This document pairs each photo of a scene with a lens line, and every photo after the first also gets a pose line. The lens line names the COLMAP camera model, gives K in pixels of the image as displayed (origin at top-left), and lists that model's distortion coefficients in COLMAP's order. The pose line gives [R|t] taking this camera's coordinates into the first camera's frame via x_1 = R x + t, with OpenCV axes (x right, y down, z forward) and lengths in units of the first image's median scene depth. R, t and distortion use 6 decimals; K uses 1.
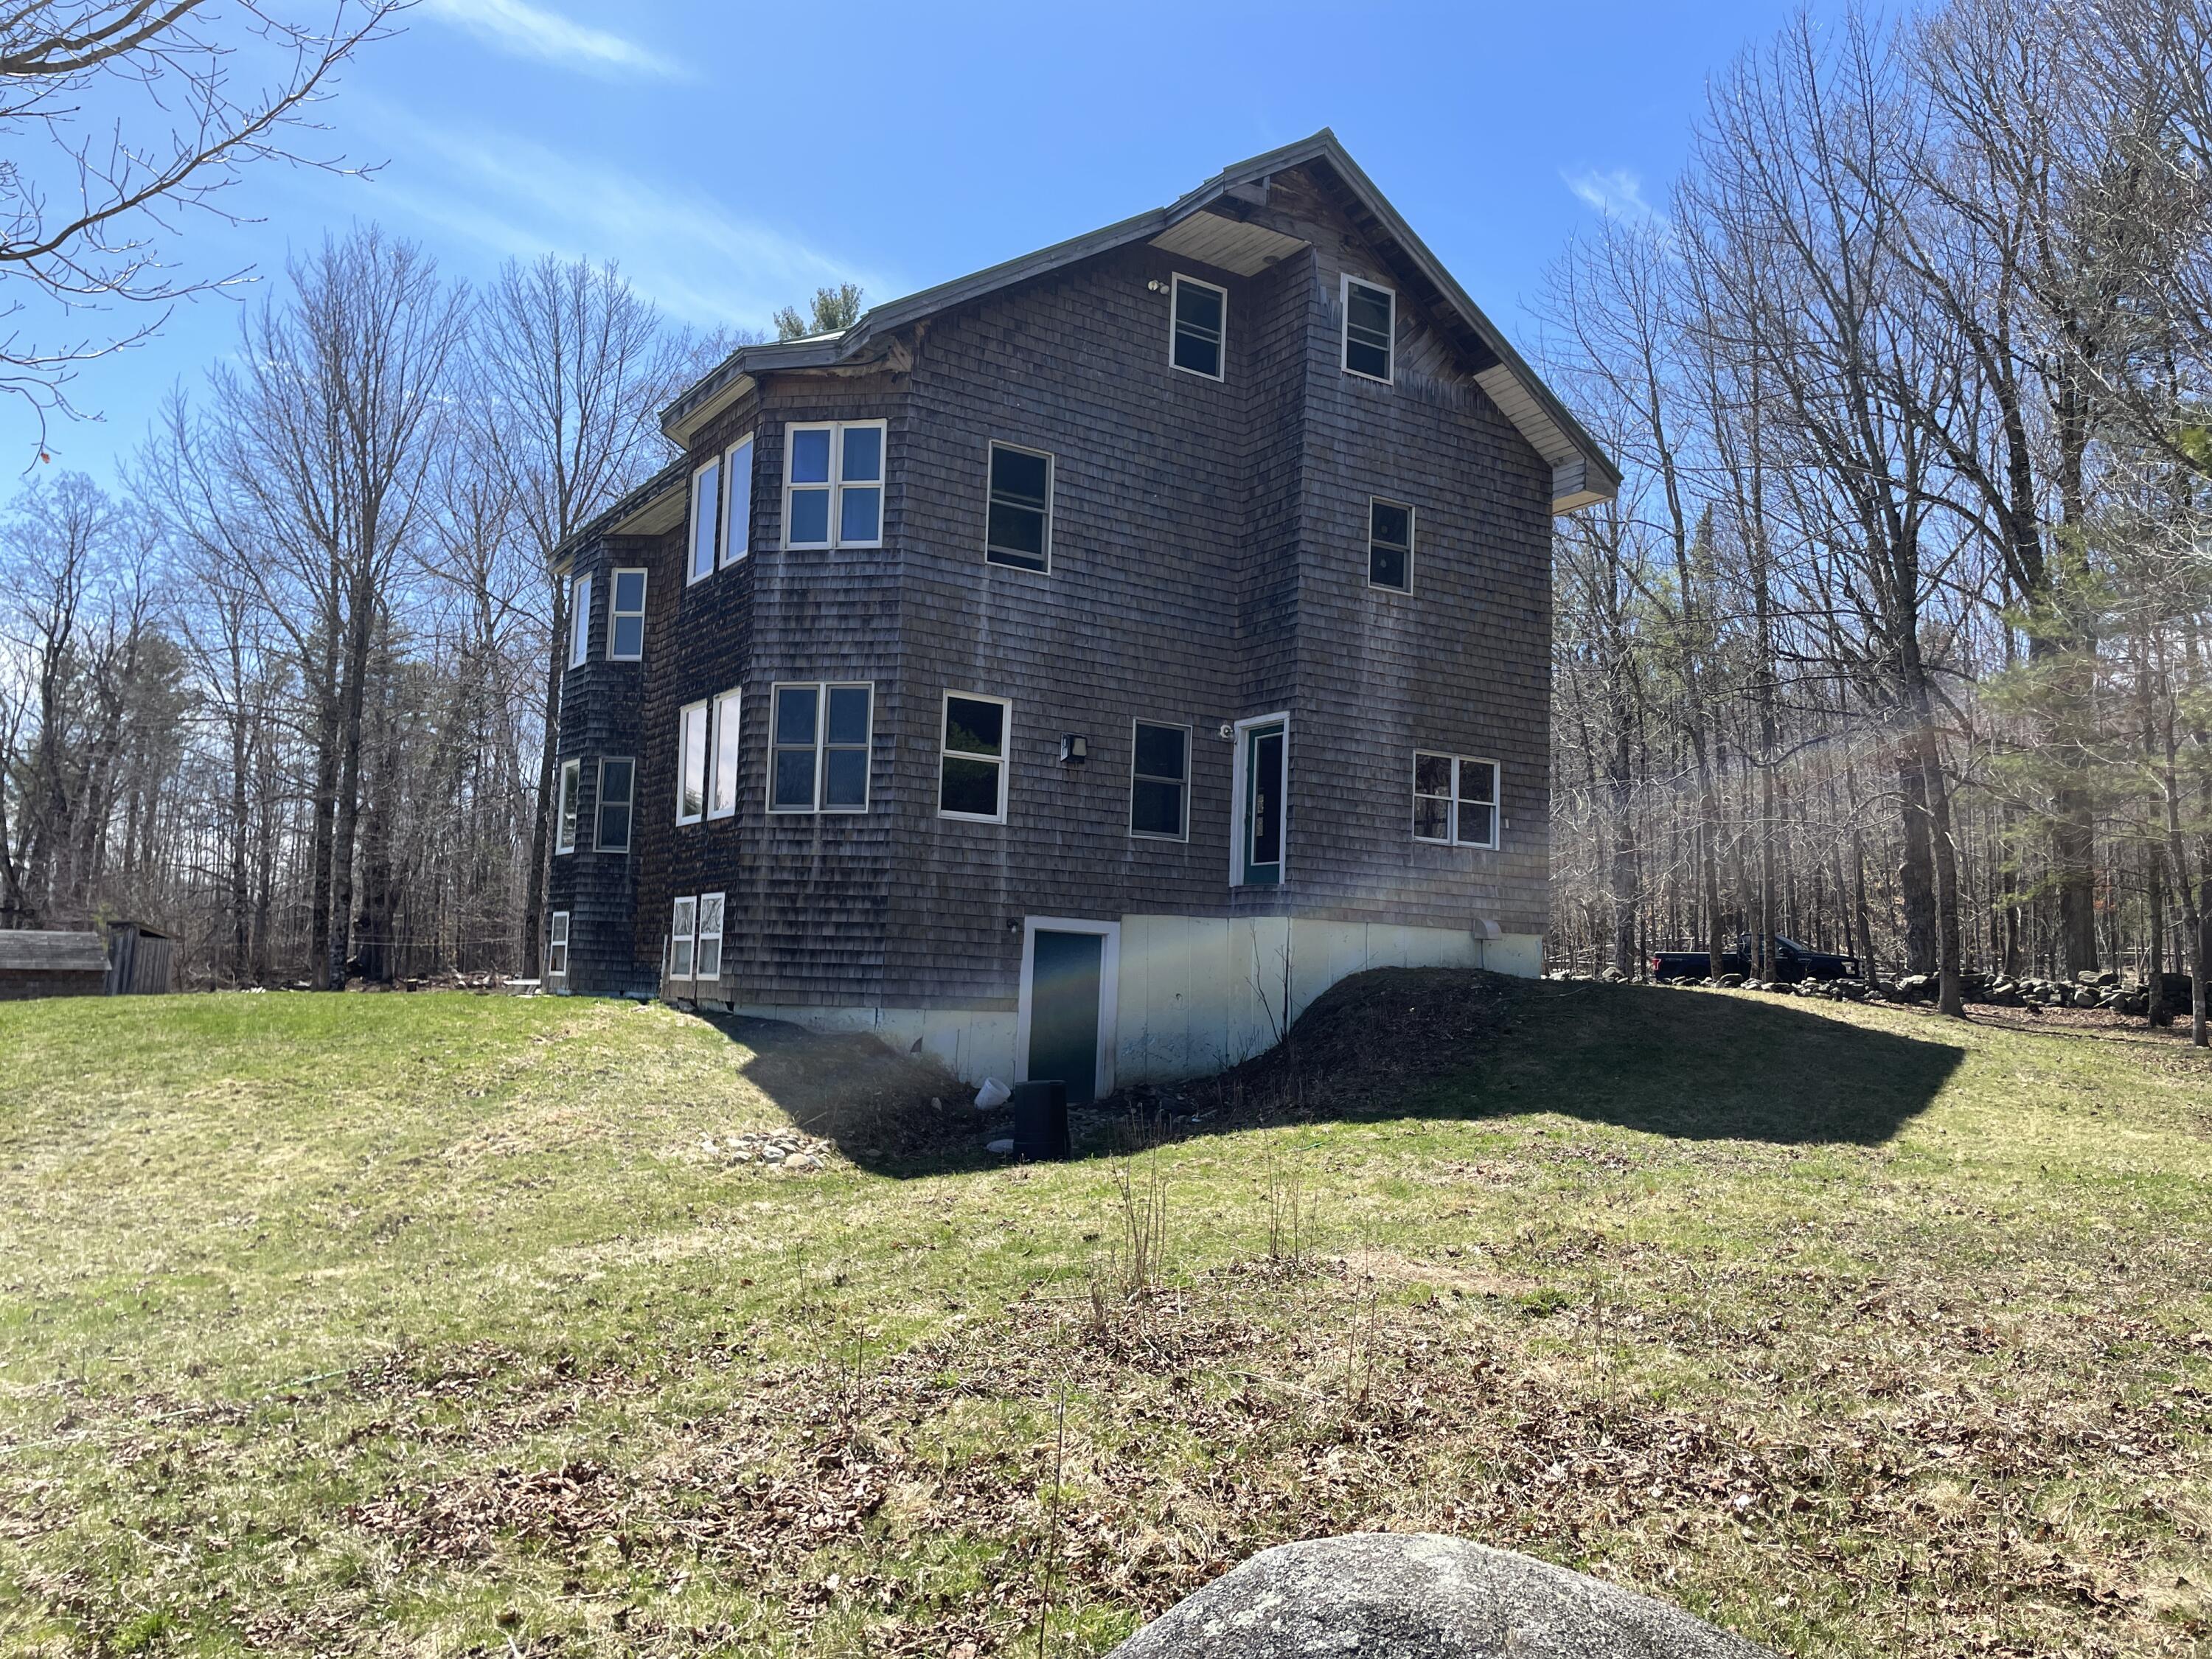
lens RADIAL K [[1668.8, 0, 1096.6], [0, 1668.8, 818.8], [0, 0, 1]] dist [0.086674, -0.103666]
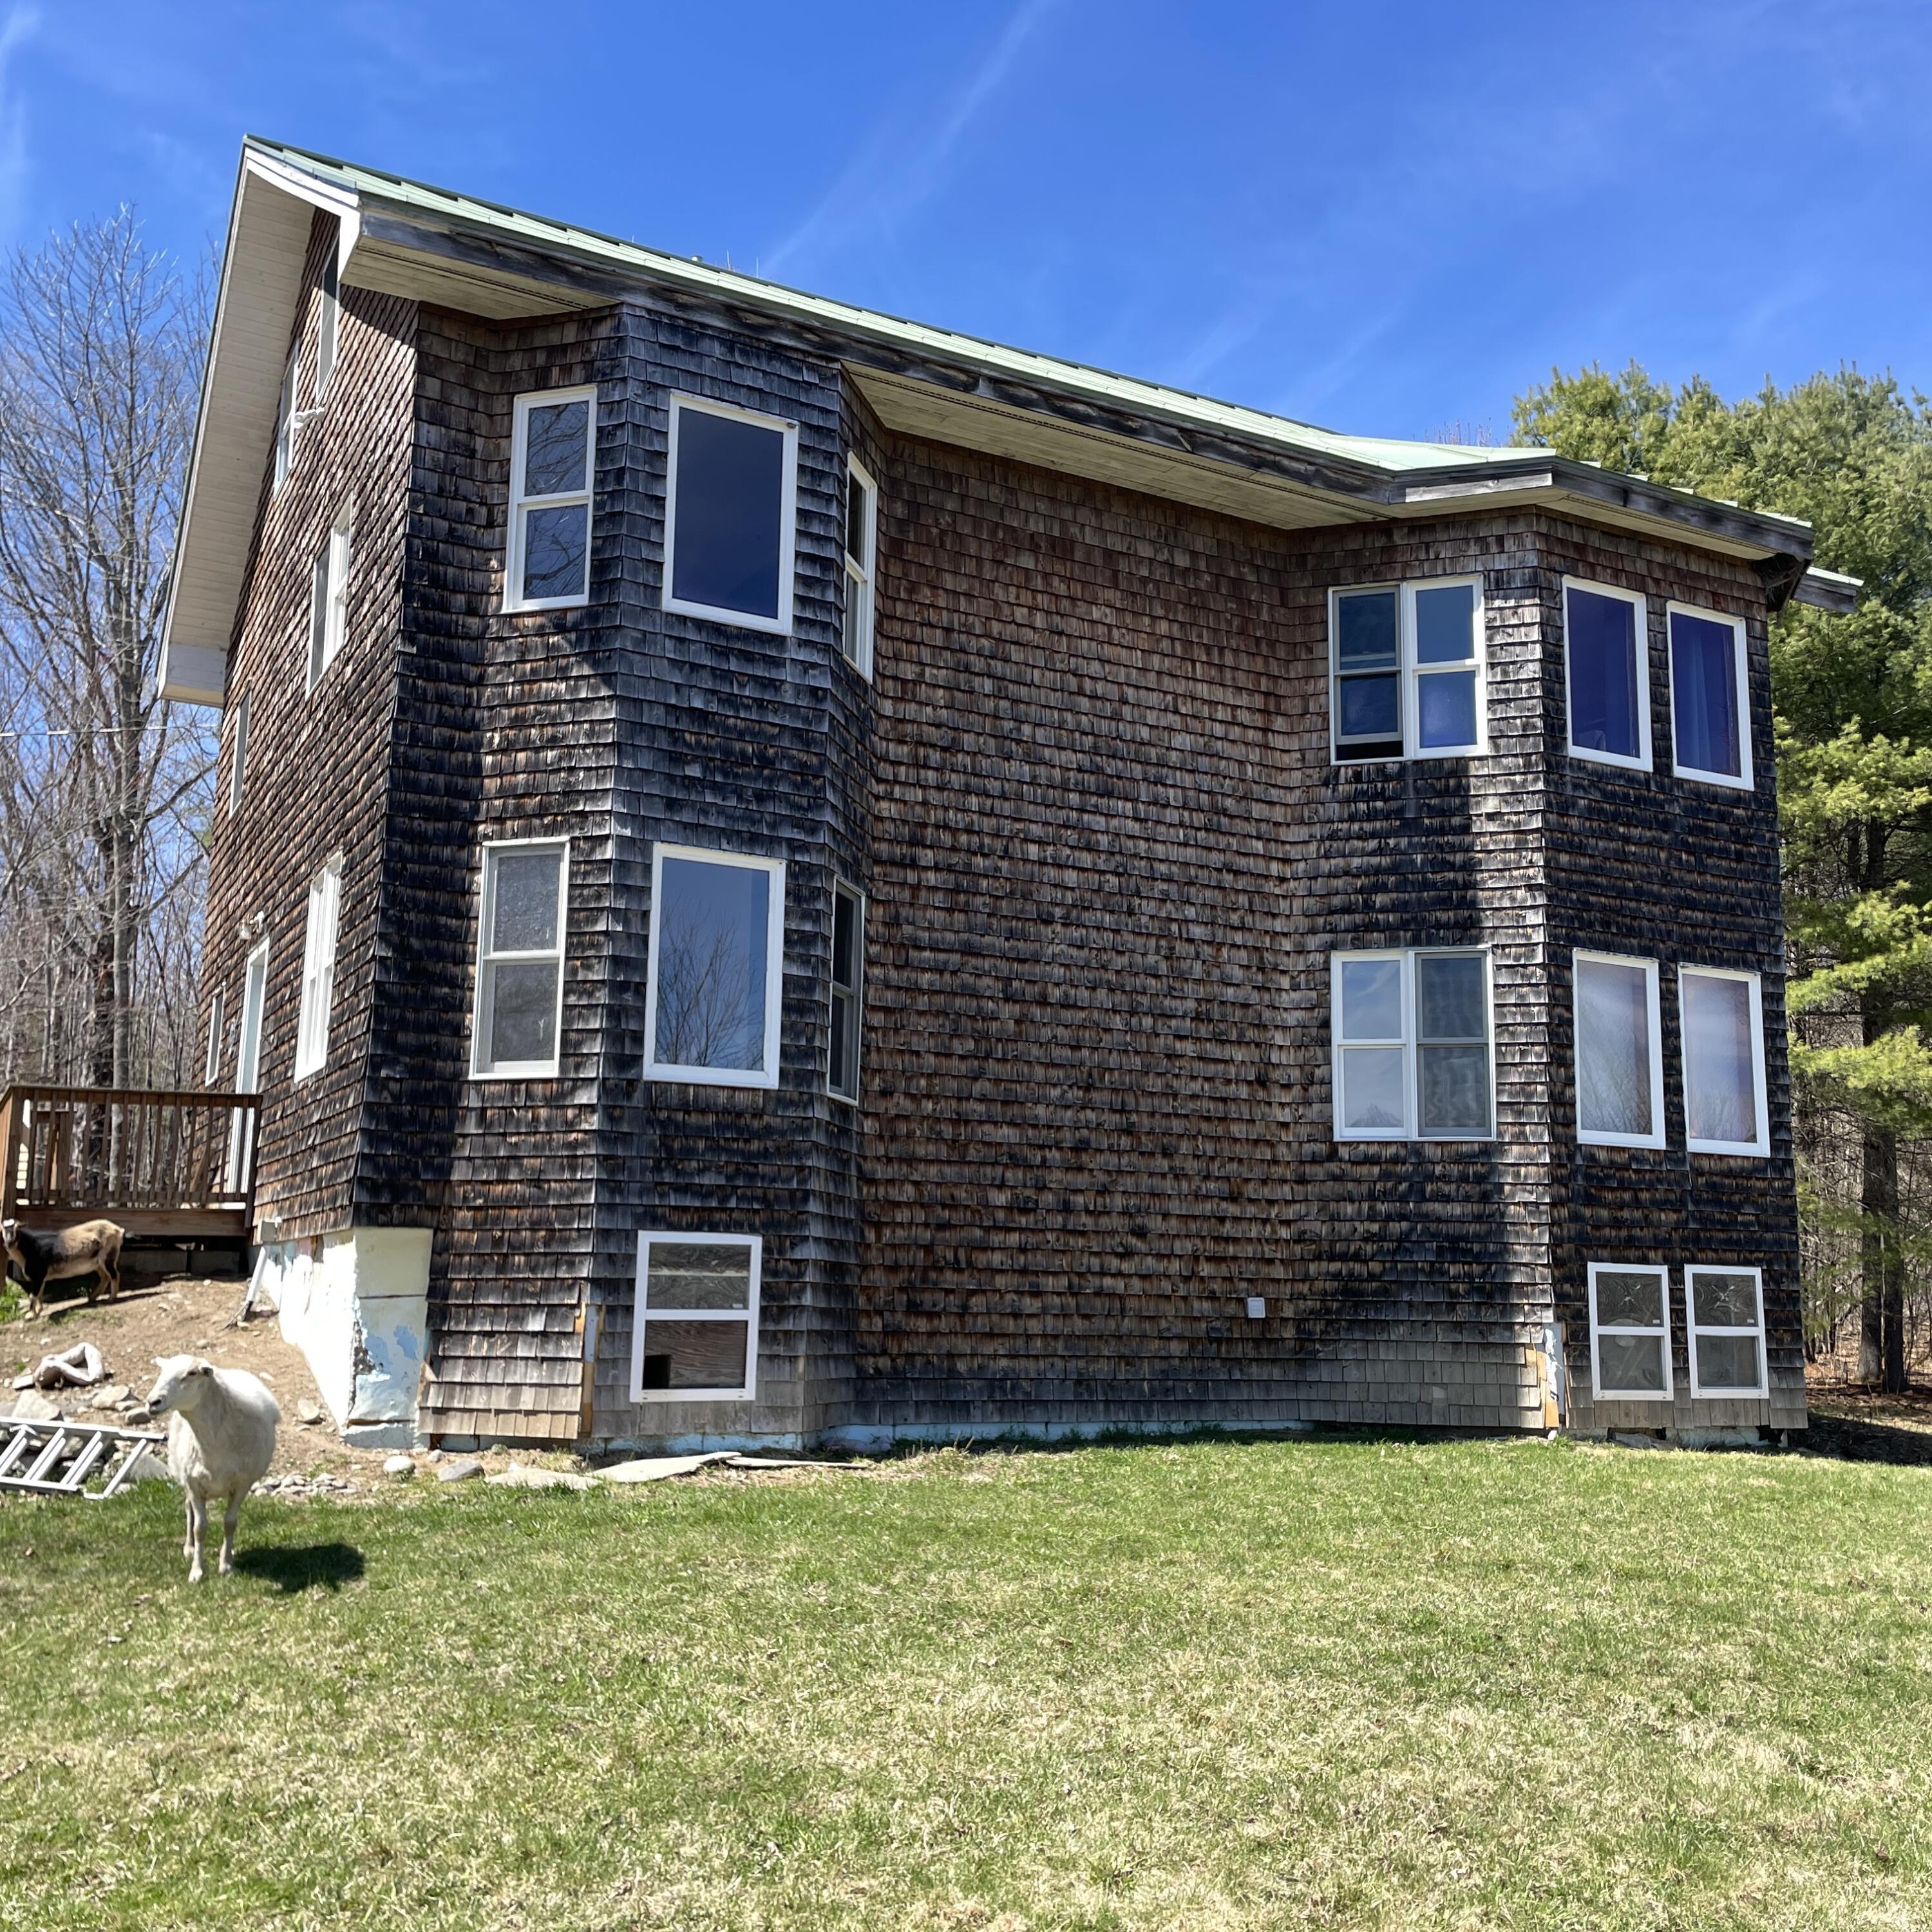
lens RADIAL K [[1946.1, 0, 946.8], [0, 1946.1, 960.2], [0, 0, 1]] dist [0.060896, 0.000000]
pose [[0.096579, 0.142614, 0.985055, -1.003426], [-0.114701, 0.984683, -0.131314, 0.060137], [-0.988694, -0.100305, 0.111458, 1.178956]]
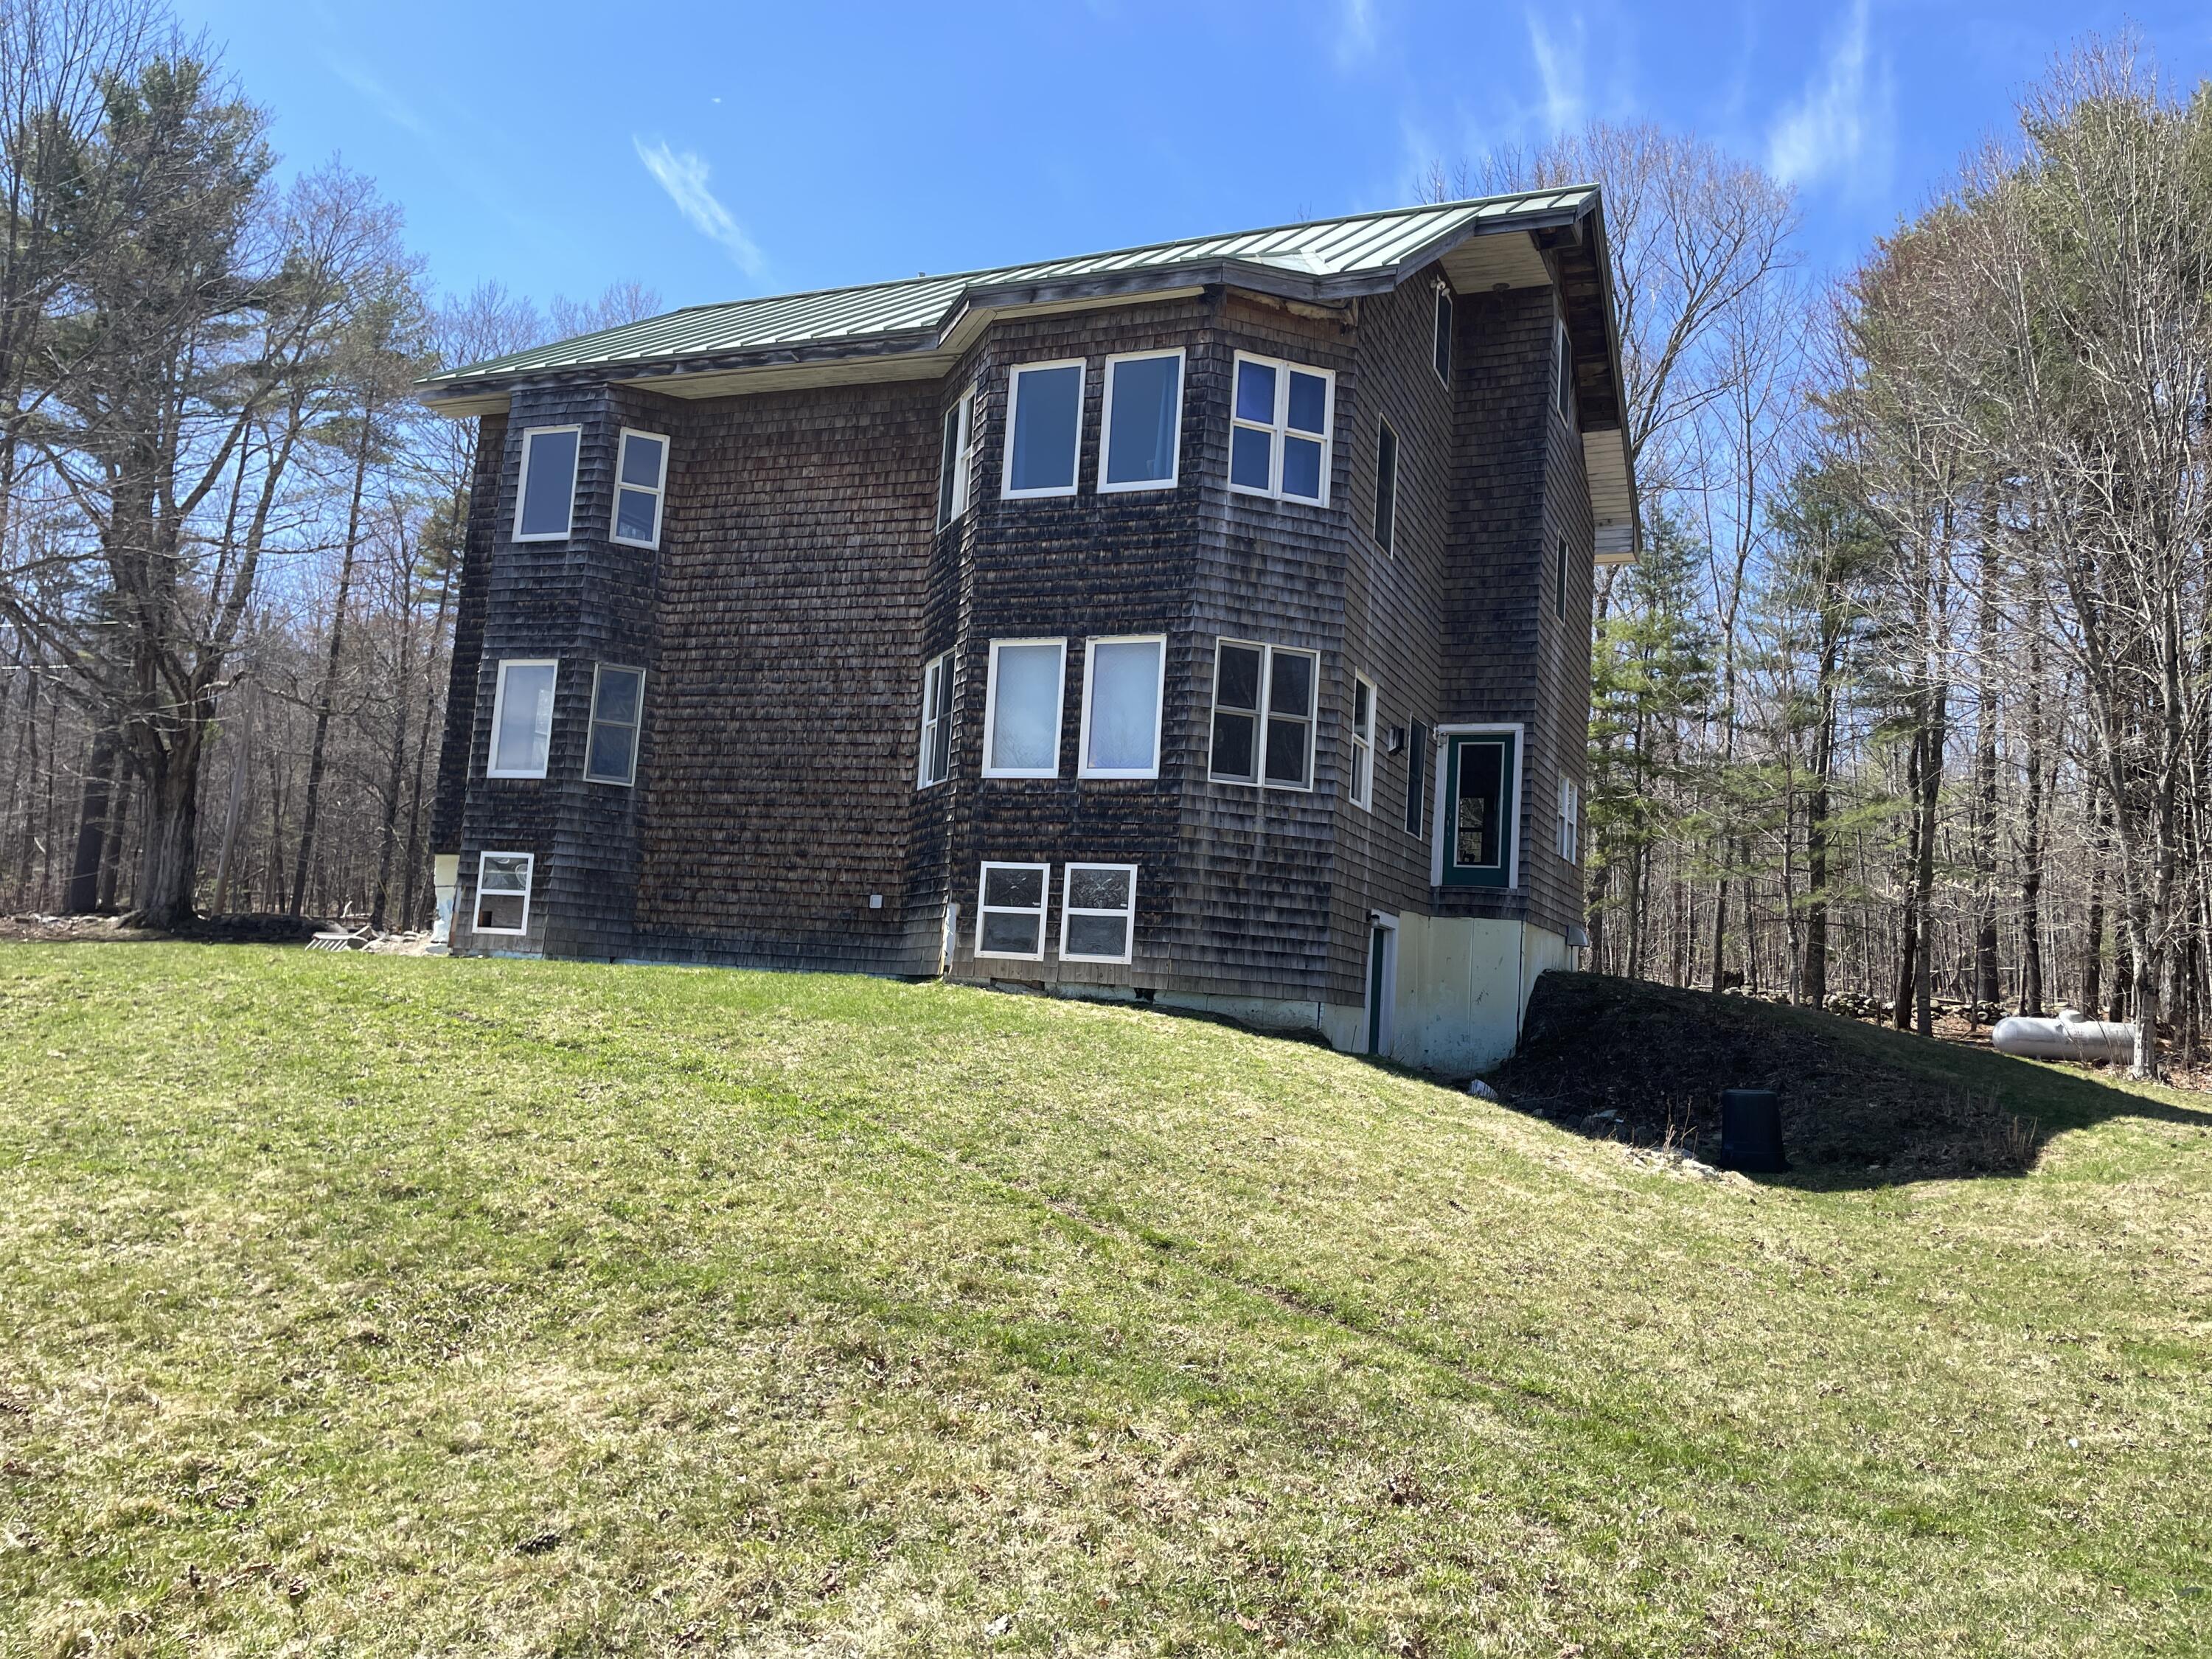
lens RADIAL K [[1668.8, 0, 1113.9], [0, 1668.8, 788.7], [0, 0, 1]] dist [0.086674, -0.103666]
pose [[0.832455, 0.089695, 0.546785, -0.671827], [-0.092174, 0.995478, -0.022968, 0.023949], [-0.546372, -0.031280, 0.836958, 0.259539]]
